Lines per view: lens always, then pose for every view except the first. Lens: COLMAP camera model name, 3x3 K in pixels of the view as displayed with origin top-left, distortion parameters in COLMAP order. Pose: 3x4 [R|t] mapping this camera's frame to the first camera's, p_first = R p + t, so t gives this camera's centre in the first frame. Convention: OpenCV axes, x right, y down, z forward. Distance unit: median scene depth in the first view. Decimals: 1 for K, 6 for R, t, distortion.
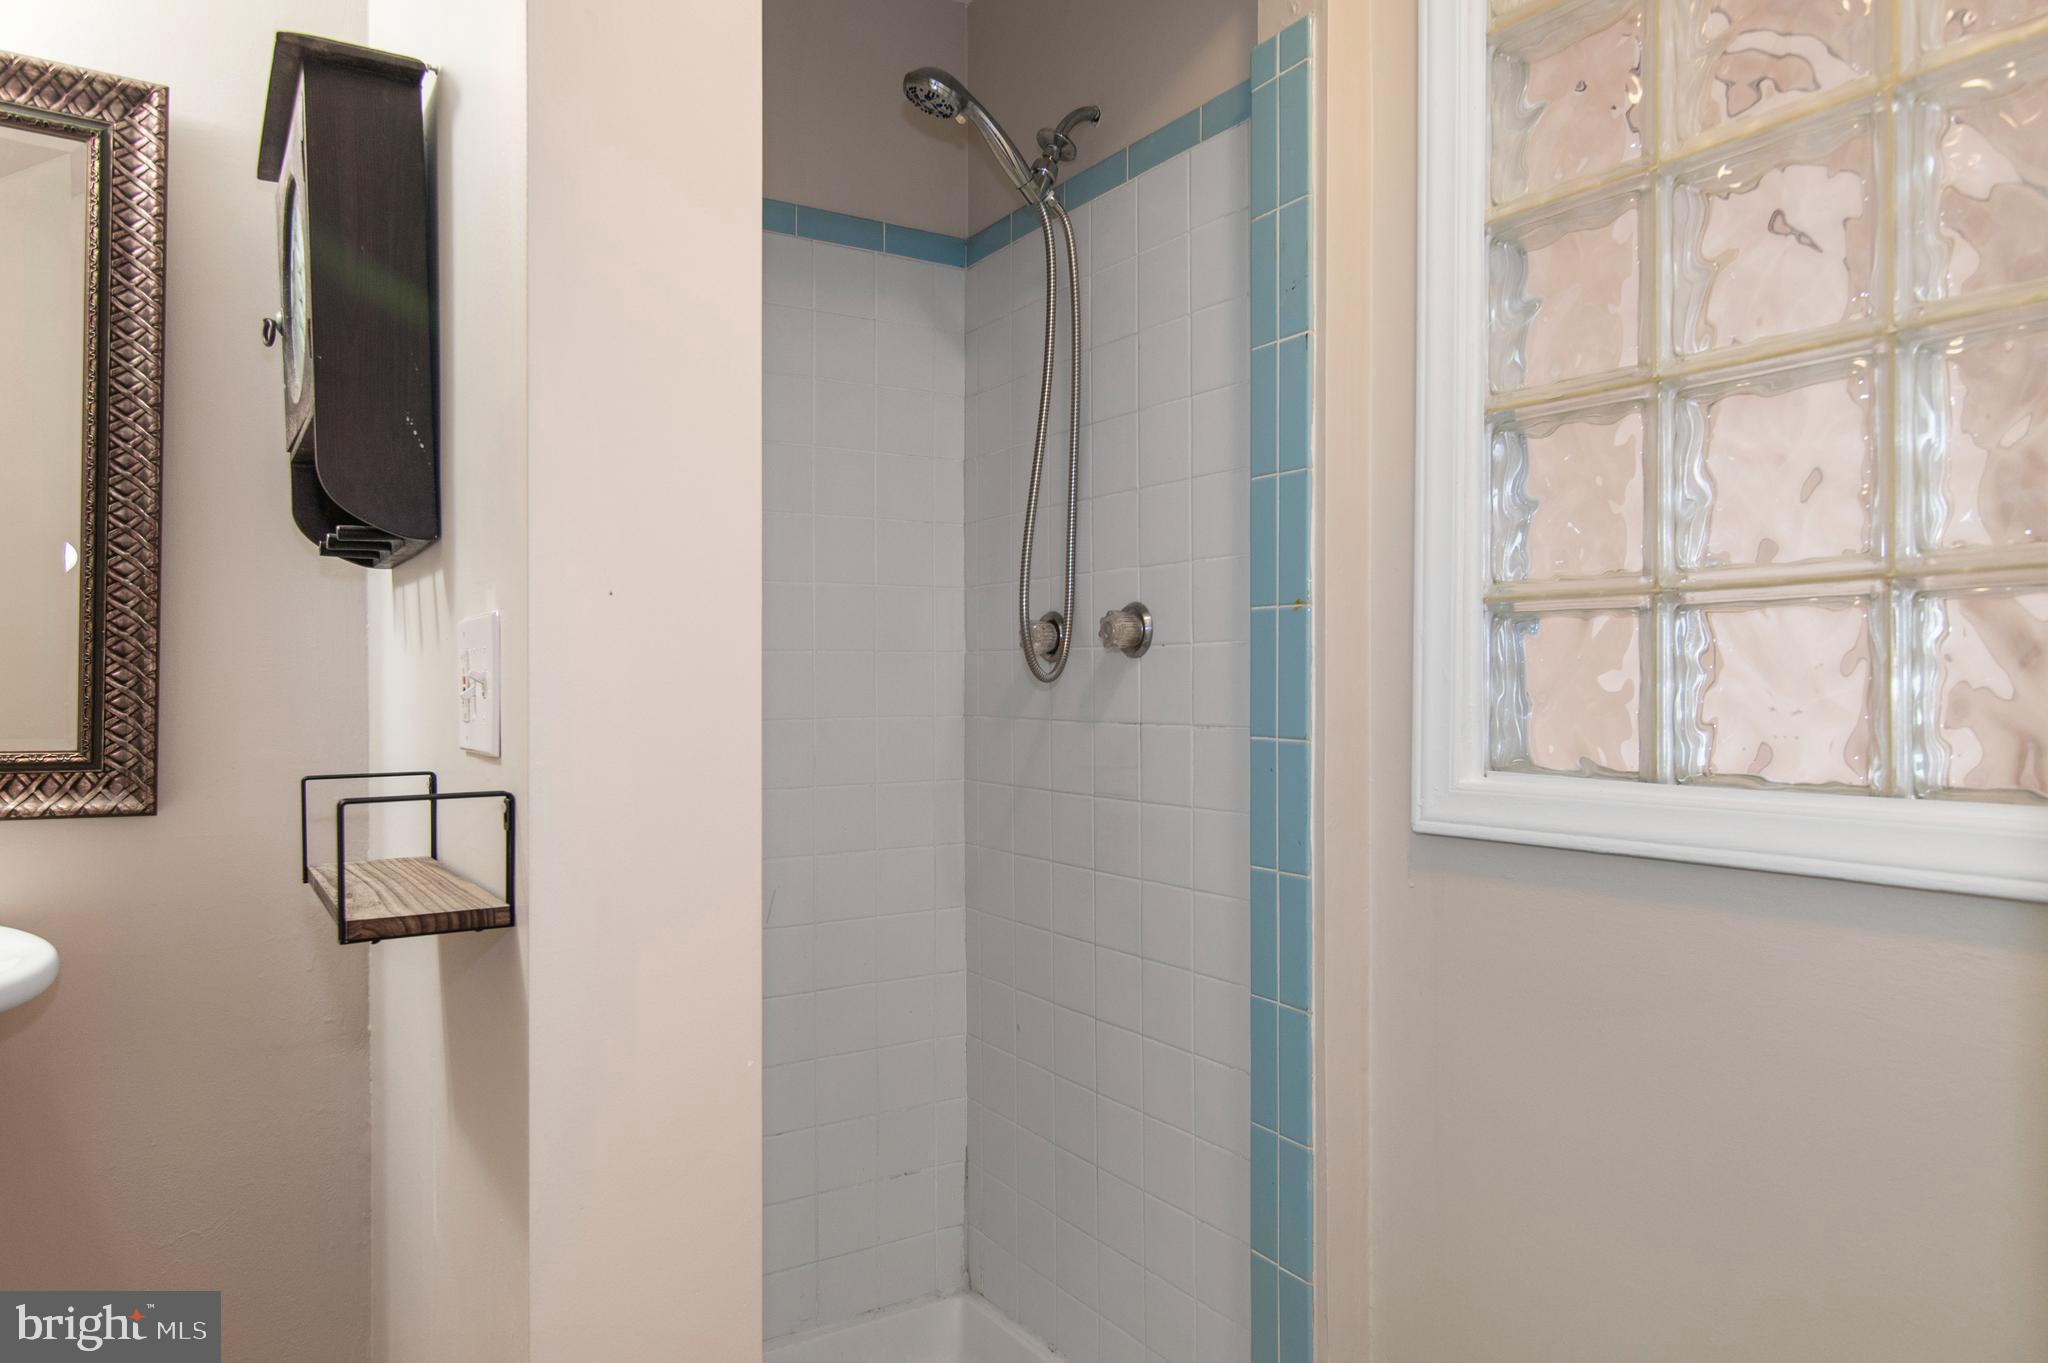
lens RADIAL K [[1327.5, 0, 1024.0], [0, 1327.5, 681.5], [0, 0, 1]] dist [-0.005832, 0.003501]
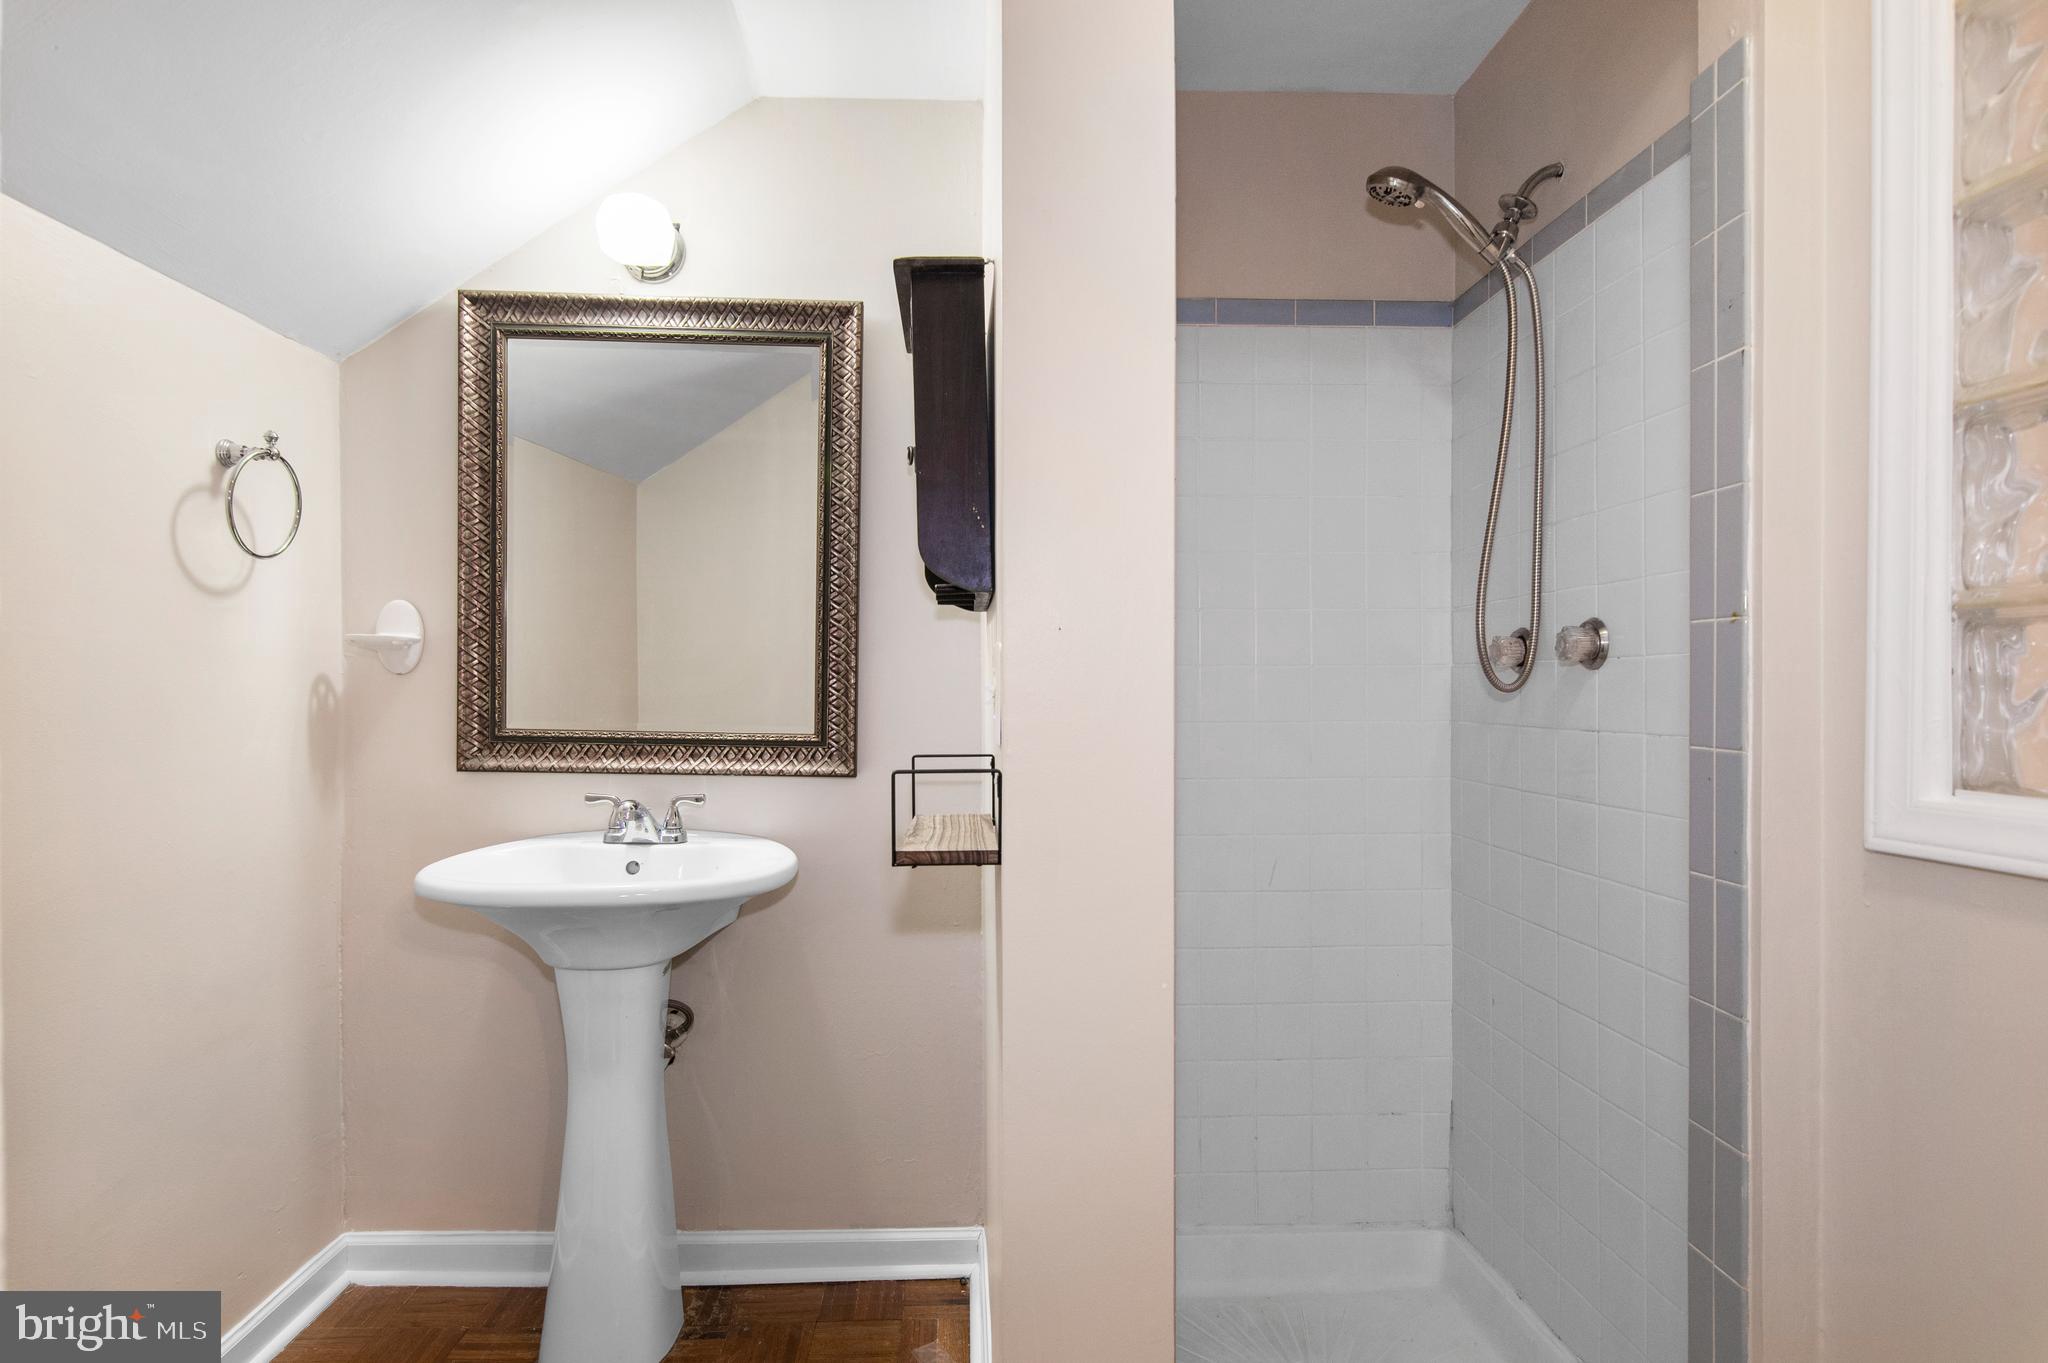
lens RADIAL K [[1122.3, 0, 1024.0], [0, 1122.3, 681.5], [0, 0, 1]] dist [-0.003737, 0.000247]
pose [[0.858096, -0.001565, -0.513487, 0.180226], [-0.000524, 0.999992, -0.003923, -0.005047], [0.513489, 0.003636, 0.858088, -0.015706]]
